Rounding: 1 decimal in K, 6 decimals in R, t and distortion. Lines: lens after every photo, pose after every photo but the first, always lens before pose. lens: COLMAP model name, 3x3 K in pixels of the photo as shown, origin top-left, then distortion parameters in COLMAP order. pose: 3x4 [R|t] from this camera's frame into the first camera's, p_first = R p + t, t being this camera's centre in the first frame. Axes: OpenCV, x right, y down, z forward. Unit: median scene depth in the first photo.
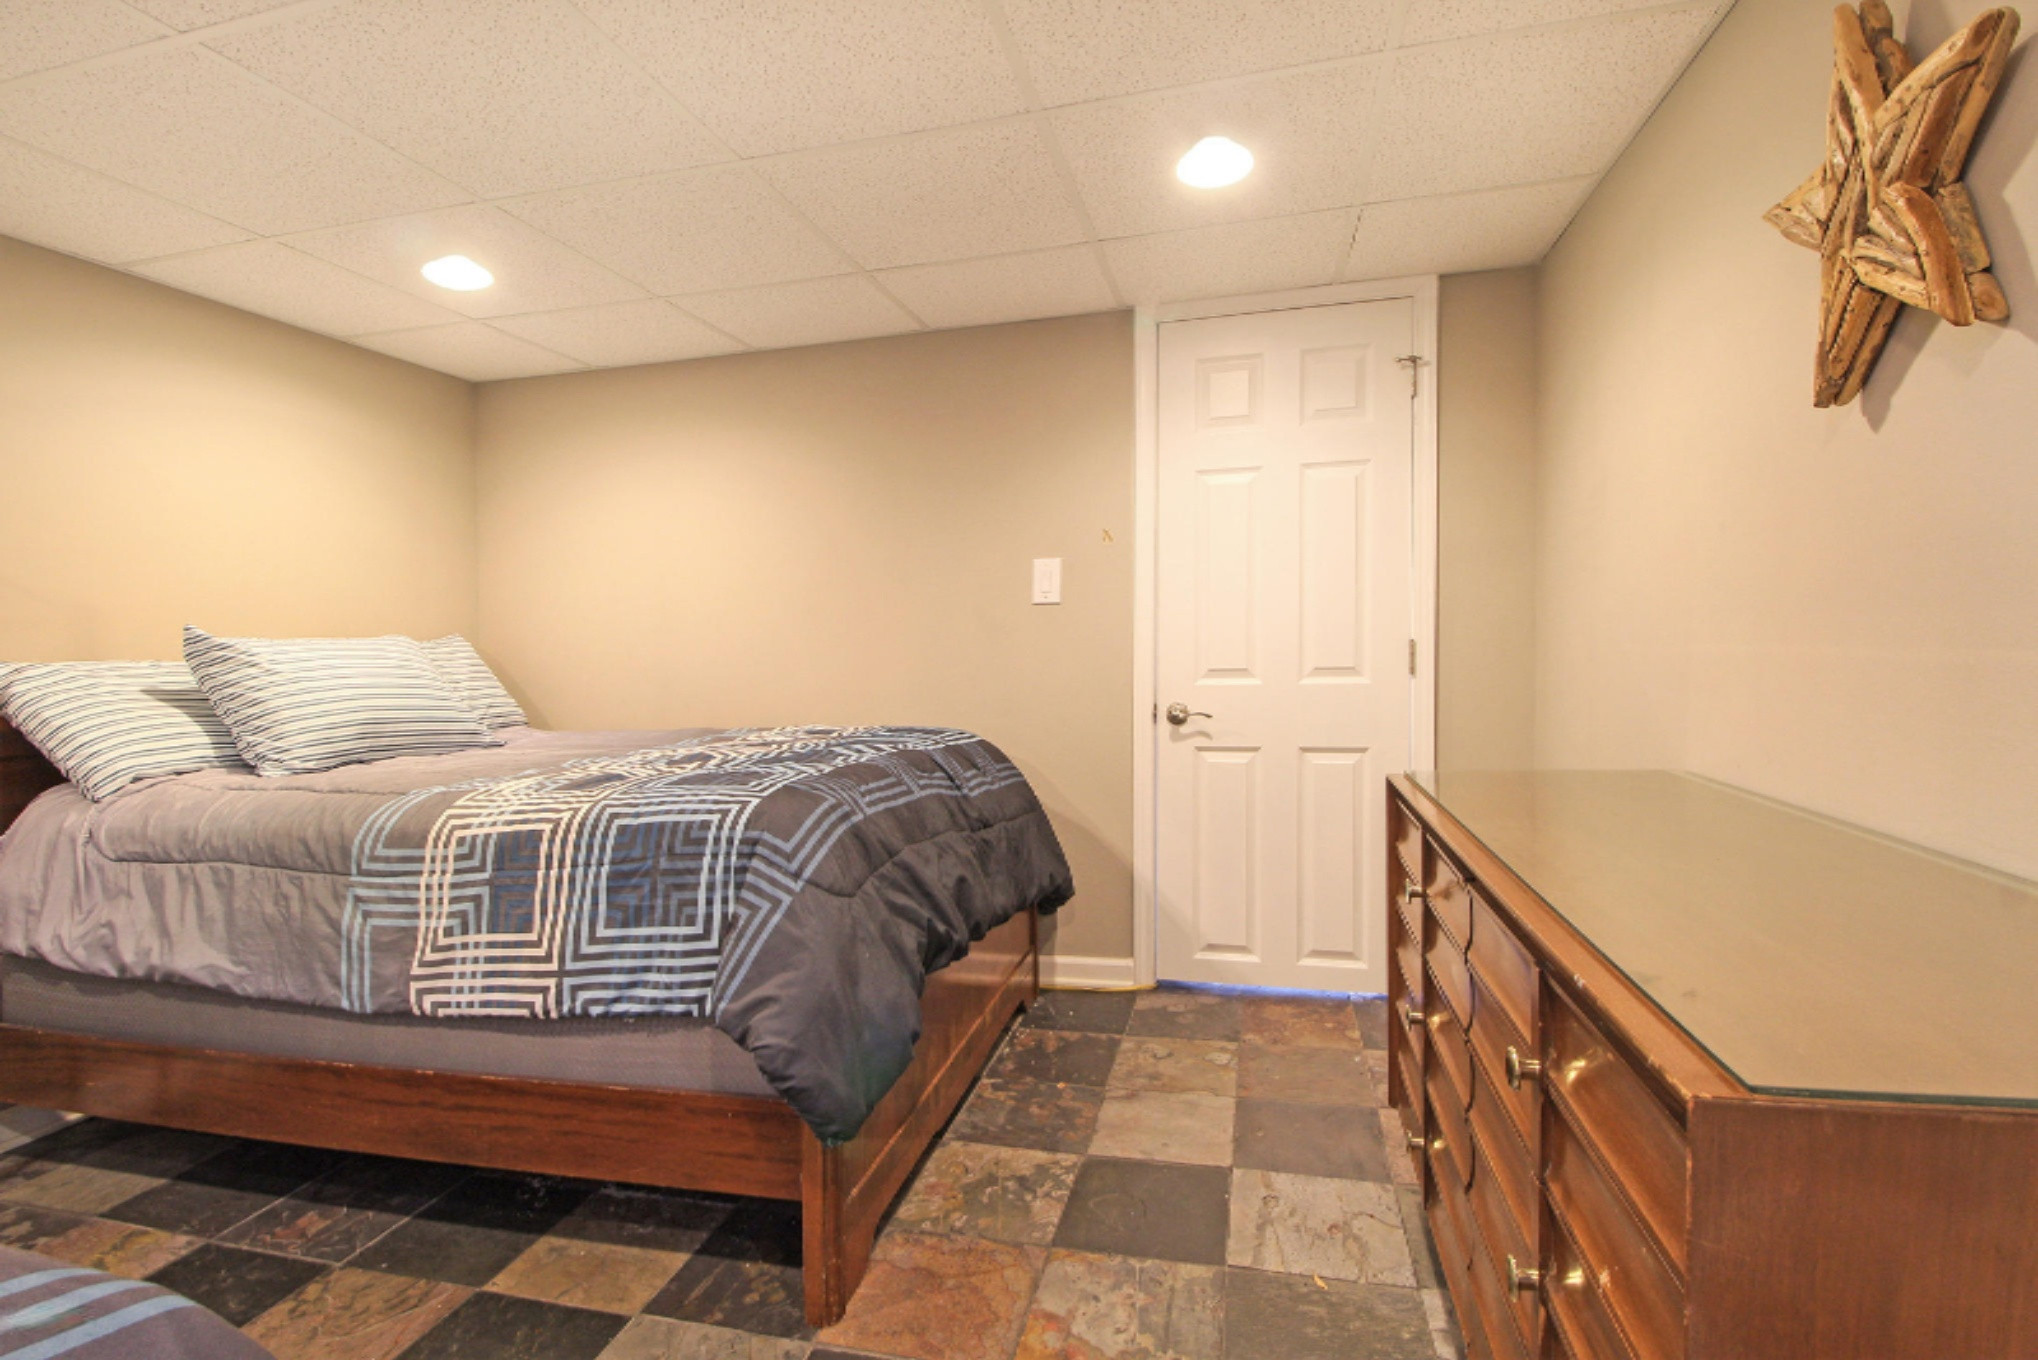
lens RADIAL K [[991.8, 0, 1026.7], [0, 991.8, 630.9], [0, 0, 1]] dist [-0.024930, 0.000683]
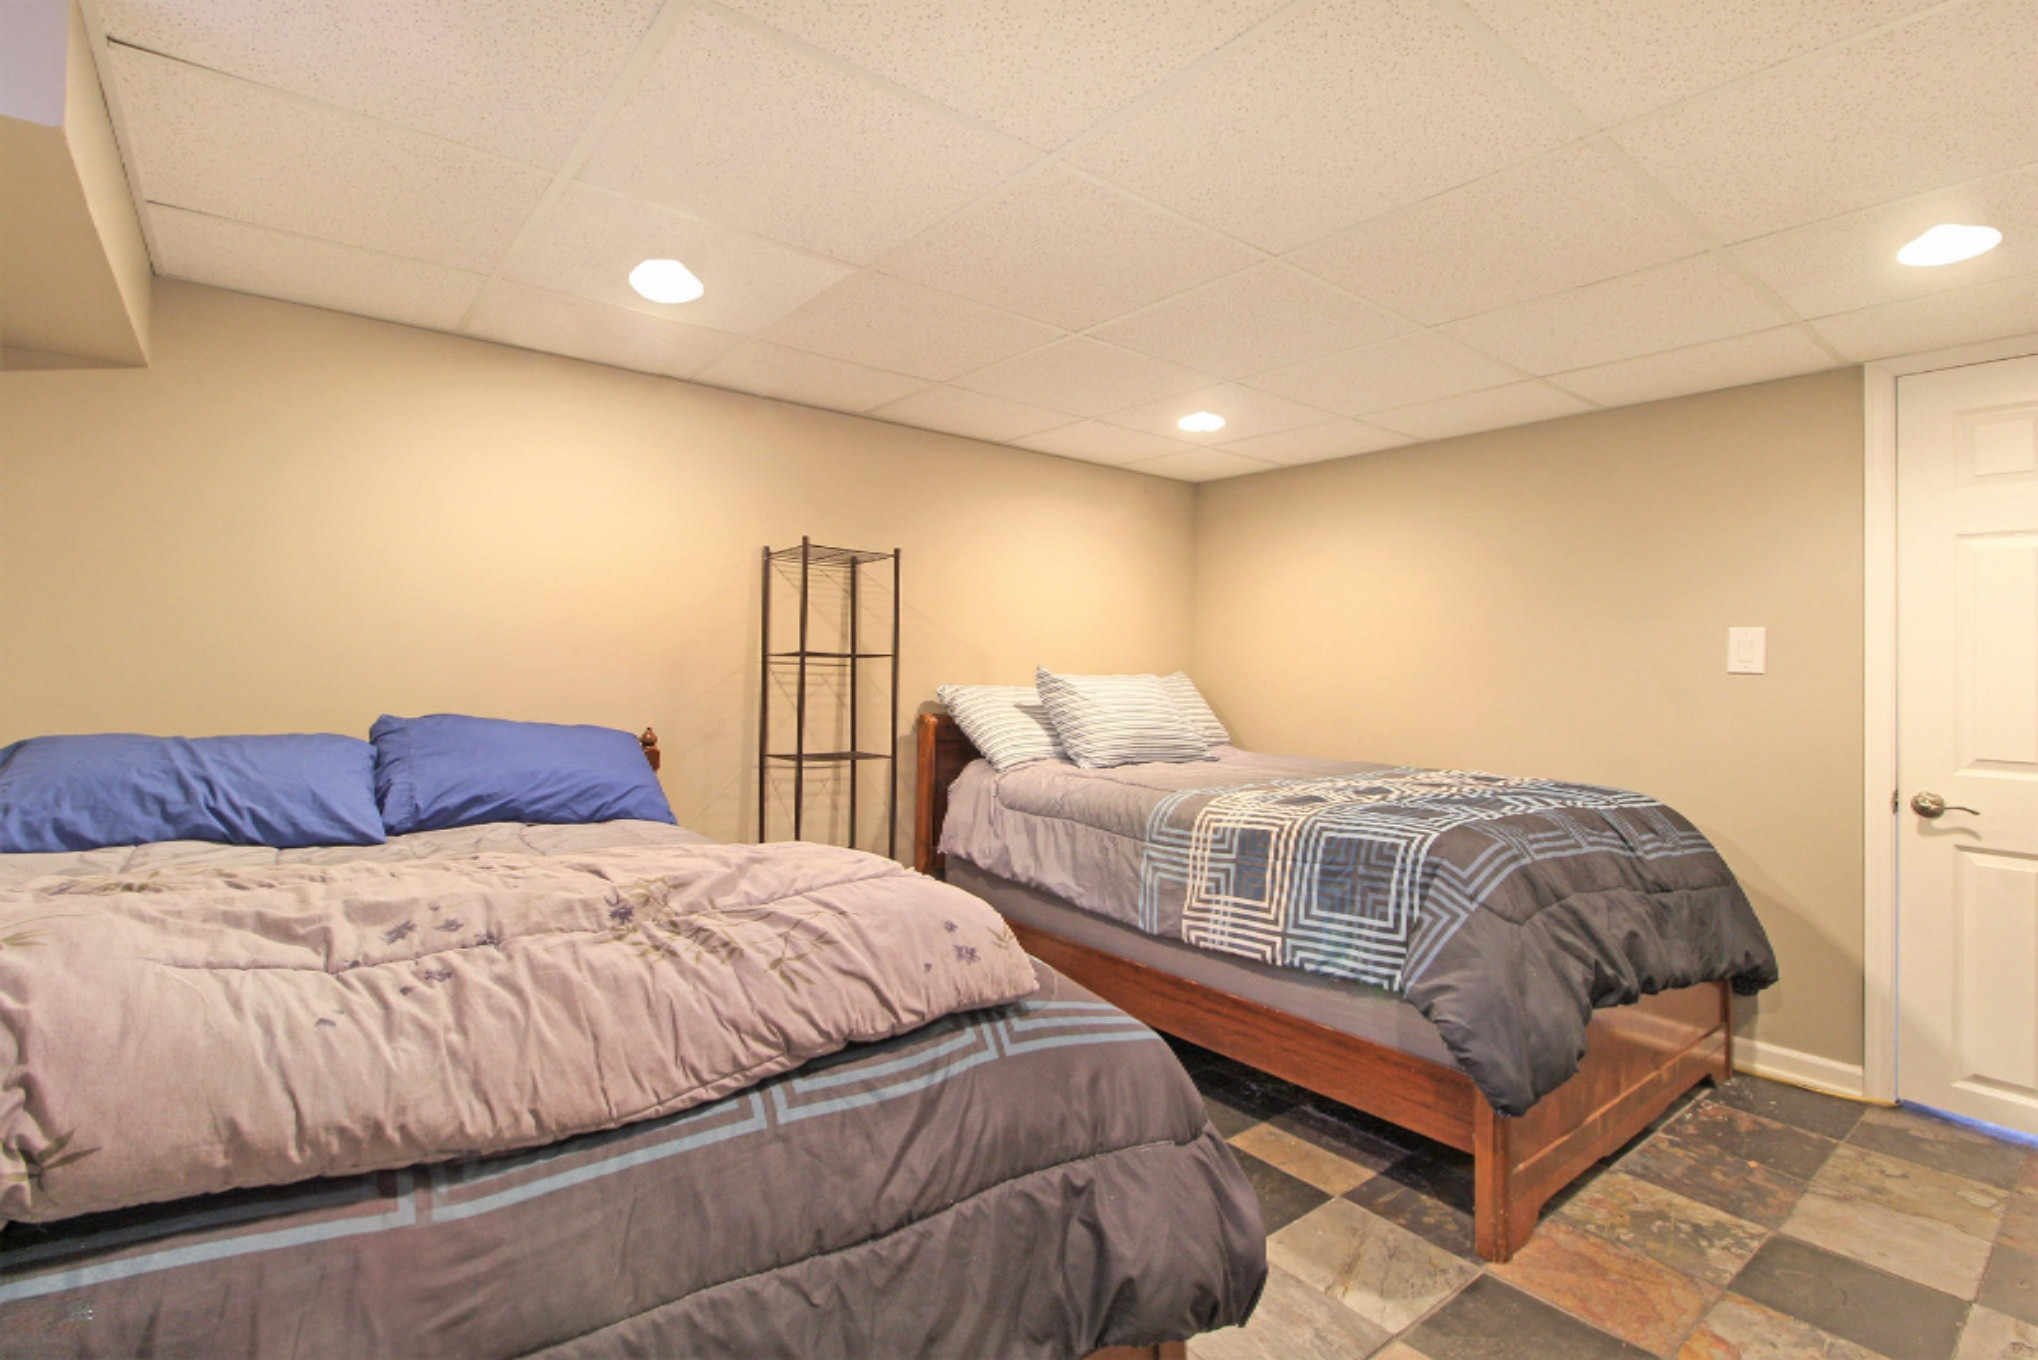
lens RADIAL K [[924.3, 0, 962.3], [0, 924.3, 603.7], [0, 0, 1]] dist [-0.002439, -0.001099]
pose [[0.758813, -0.002422, -0.651304, 0.042934], [-0.031414, 0.998693, -0.040314, -0.059389], [0.650550, 0.051051, 0.757746, -0.325510]]
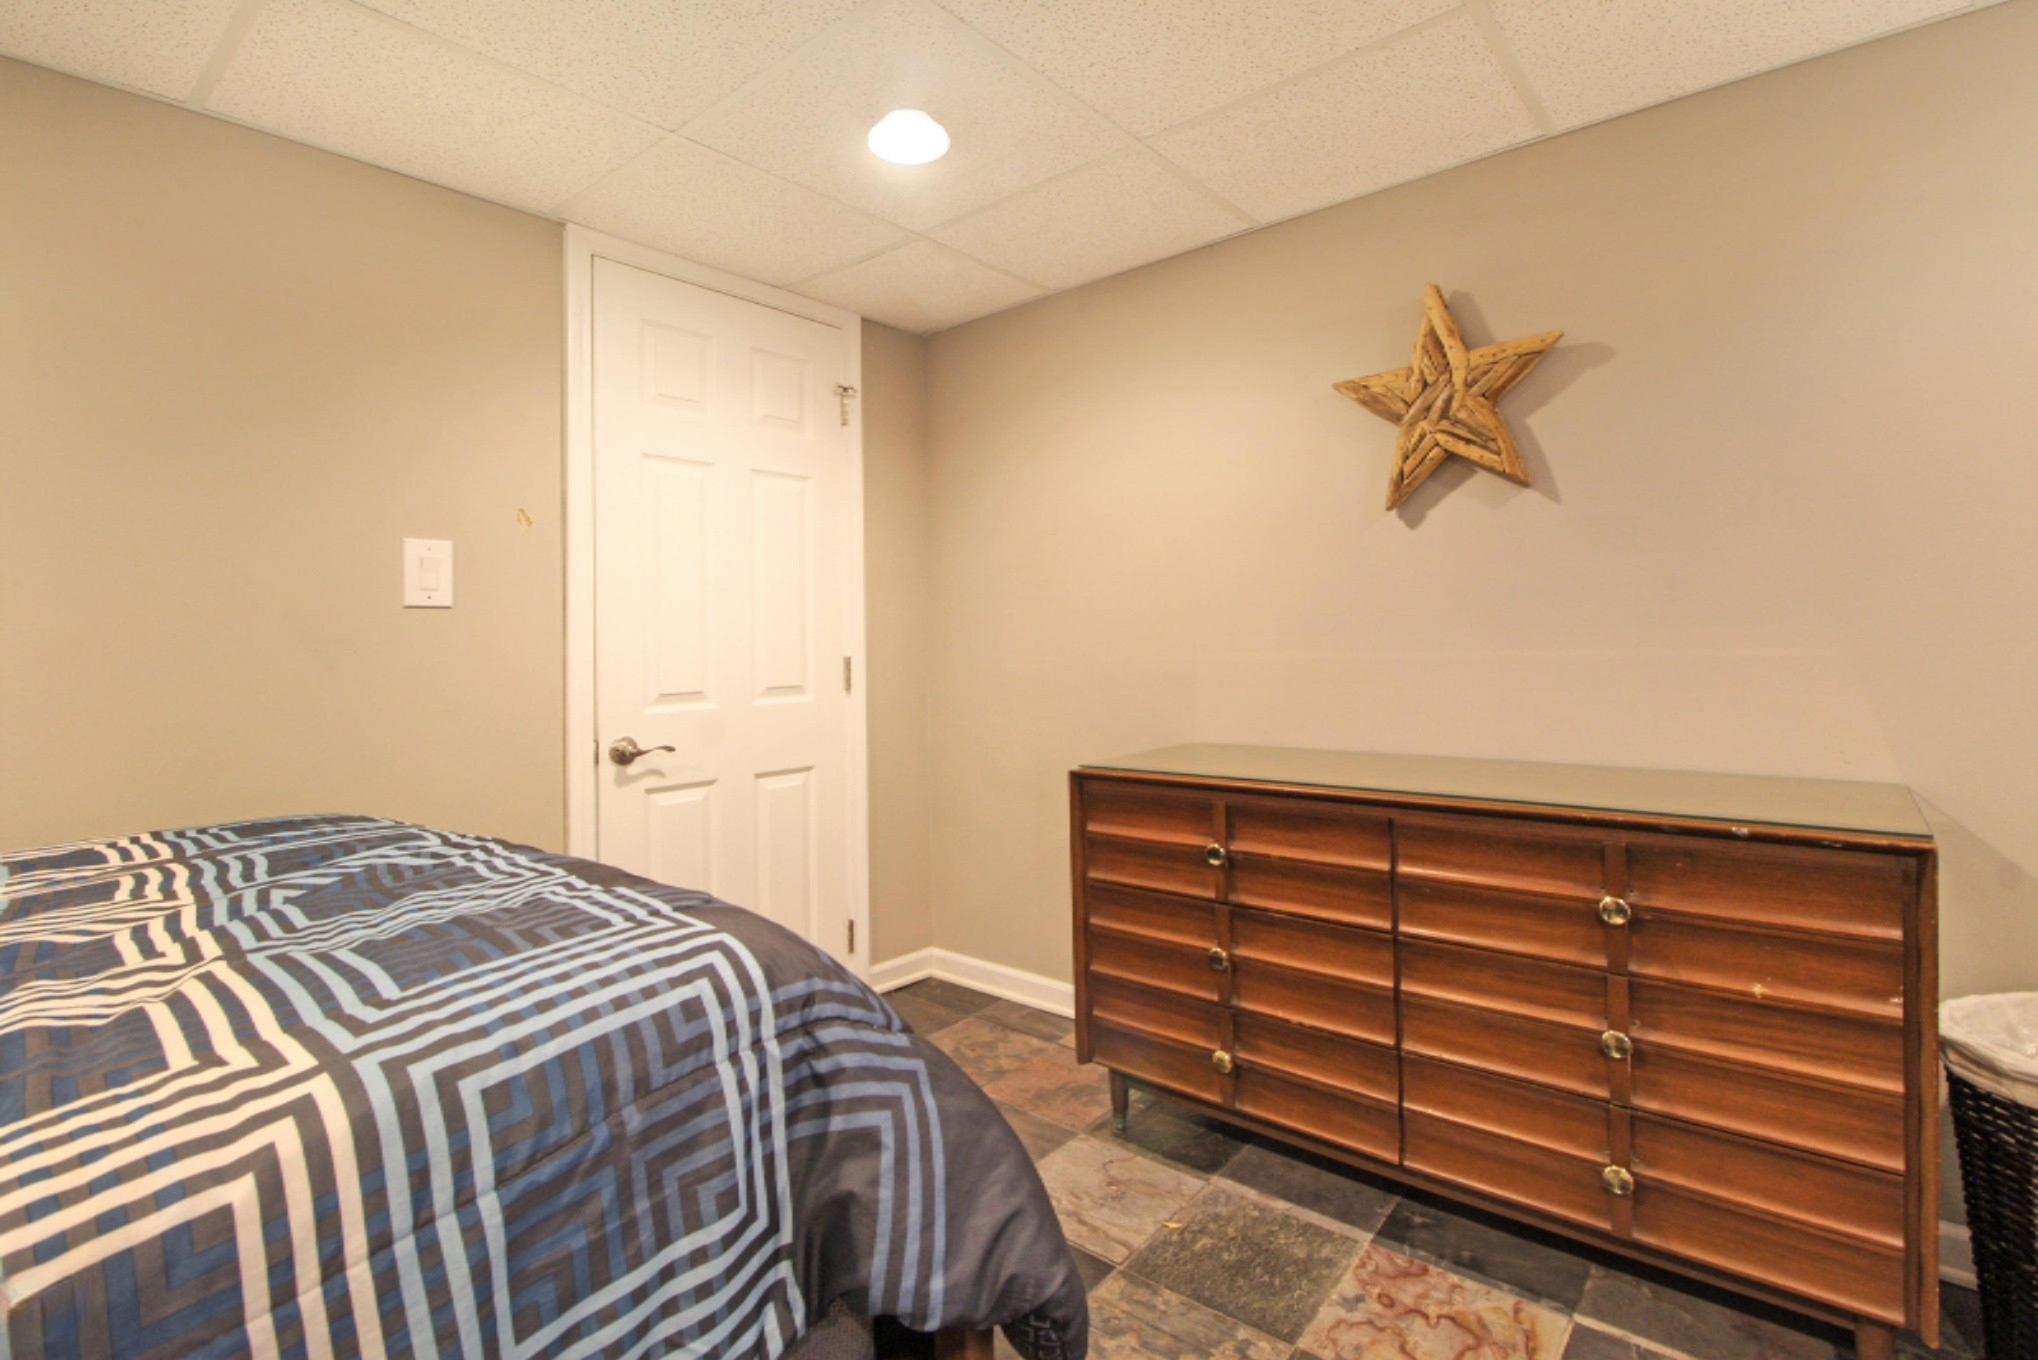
lens RADIAL K [[948.7, 0, 1023.1], [0, 948.7, 662.6], [0, 0, 1]] dist [0.017895, -0.018083]
pose [[0.422858, -0.005604, 0.906179, -0.659093], [0.005724, 0.999977, 0.003513, 0.017571], [-0.906178, 0.003702, 0.422881, 0.607387]]
